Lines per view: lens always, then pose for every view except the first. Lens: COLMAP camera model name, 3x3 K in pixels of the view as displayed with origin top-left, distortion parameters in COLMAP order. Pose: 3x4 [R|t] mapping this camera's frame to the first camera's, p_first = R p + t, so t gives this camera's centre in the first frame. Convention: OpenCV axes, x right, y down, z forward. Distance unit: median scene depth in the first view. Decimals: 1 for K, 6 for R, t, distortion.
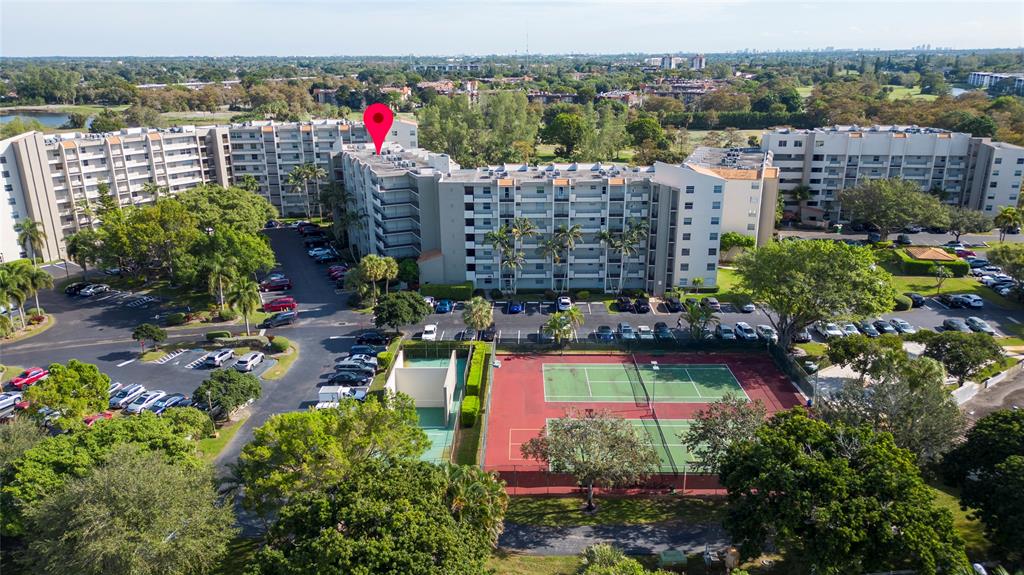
lens RADIAL K [[721.0, 0, 512.0], [0, 721.0, 287.5], [0, 0, 1]] dist [0.090609, -0.093907]
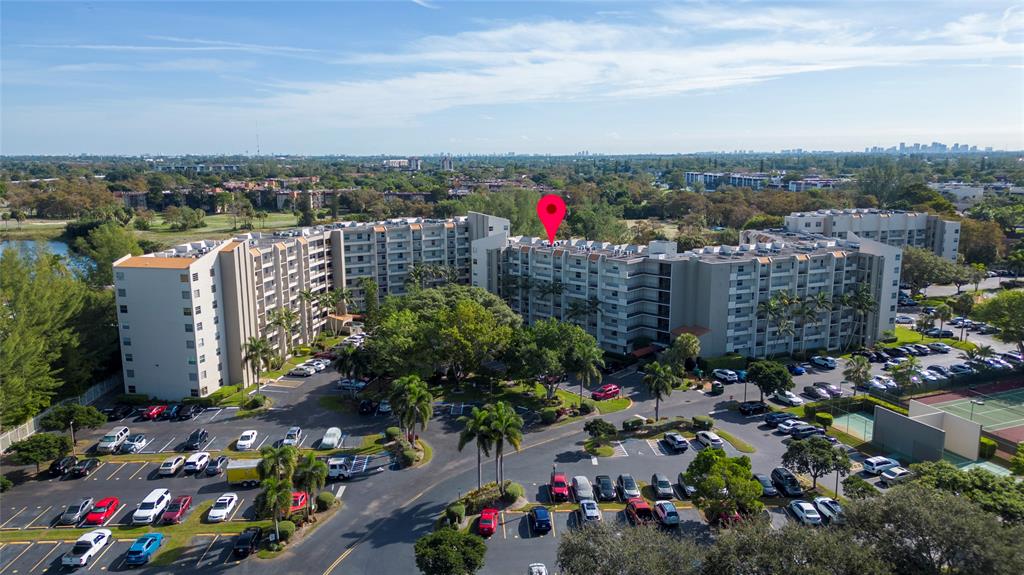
lens RADIAL K [[721.0, 0, 512.0], [0, 721.0, 287.5], [0, 0, 1]] dist [0.090609, -0.093907]
pose [[0.918754, -0.067679, 0.388988, -0.589385], [0.117787, 0.987320, -0.106419, -0.020618], [-0.376853, 0.143590, 0.915076, 0.079580]]
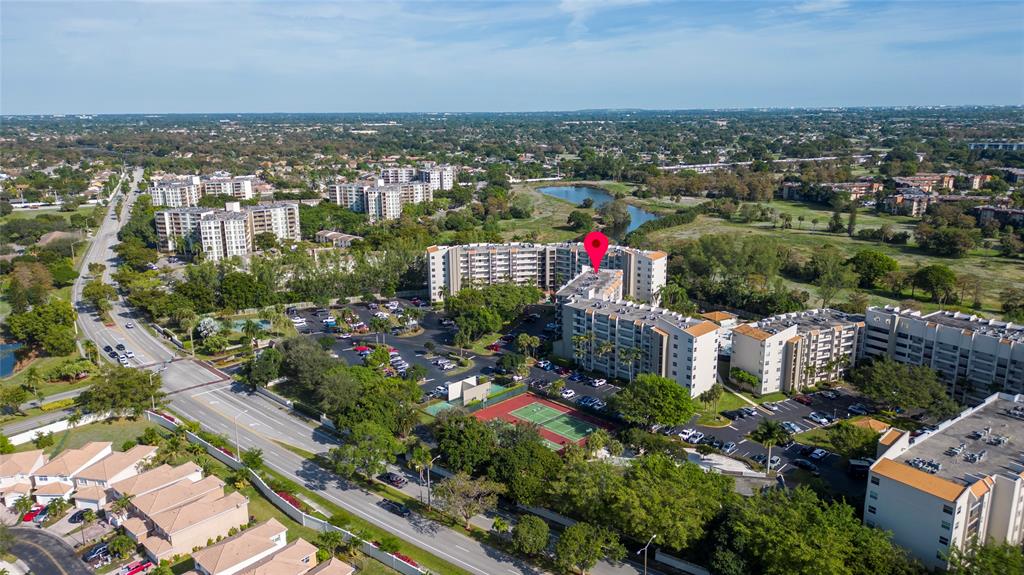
lens RADIAL K [[727.7, 0, 512.0], [0, 727.7, 287.5], [0, 0, 1]] dist [0.136546, -0.193535]
pose [[0.707008, 0.171818, -0.686016, 0.827561], [-0.211912, 0.976935, 0.026284, -0.155163], [0.674709, 0.126792, 0.727112, -0.383485]]
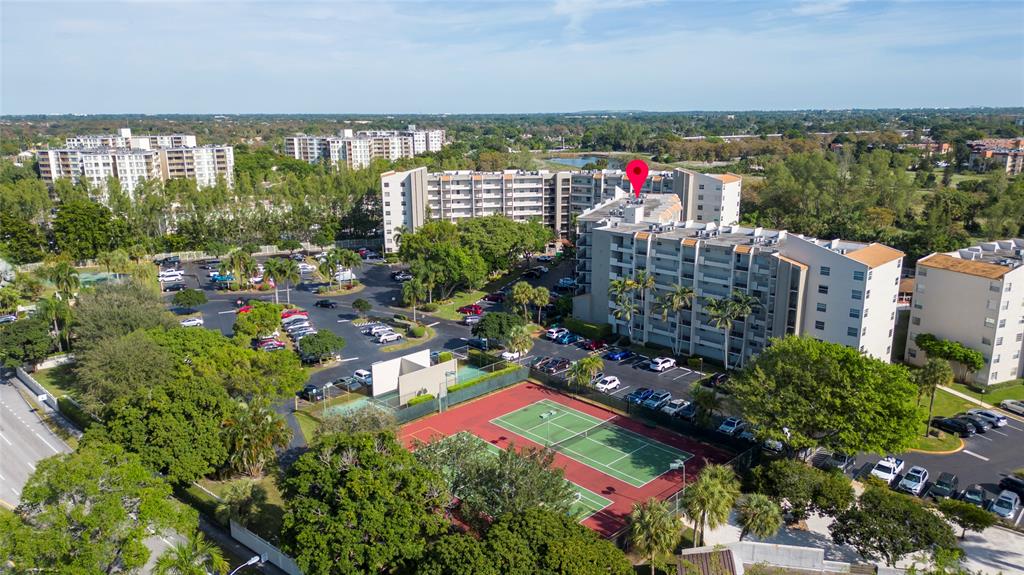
lens RADIAL K [[721.0, 0, 512.0], [0, 721.0, 287.5], [0, 0, 1]] dist [0.090609, -0.093907]
pose [[0.705734, 0.169650, -0.687865, 0.423507], [-0.214871, 0.976430, 0.020367, -0.039644], [0.675107, 0.133429, 0.725553, 0.094931]]
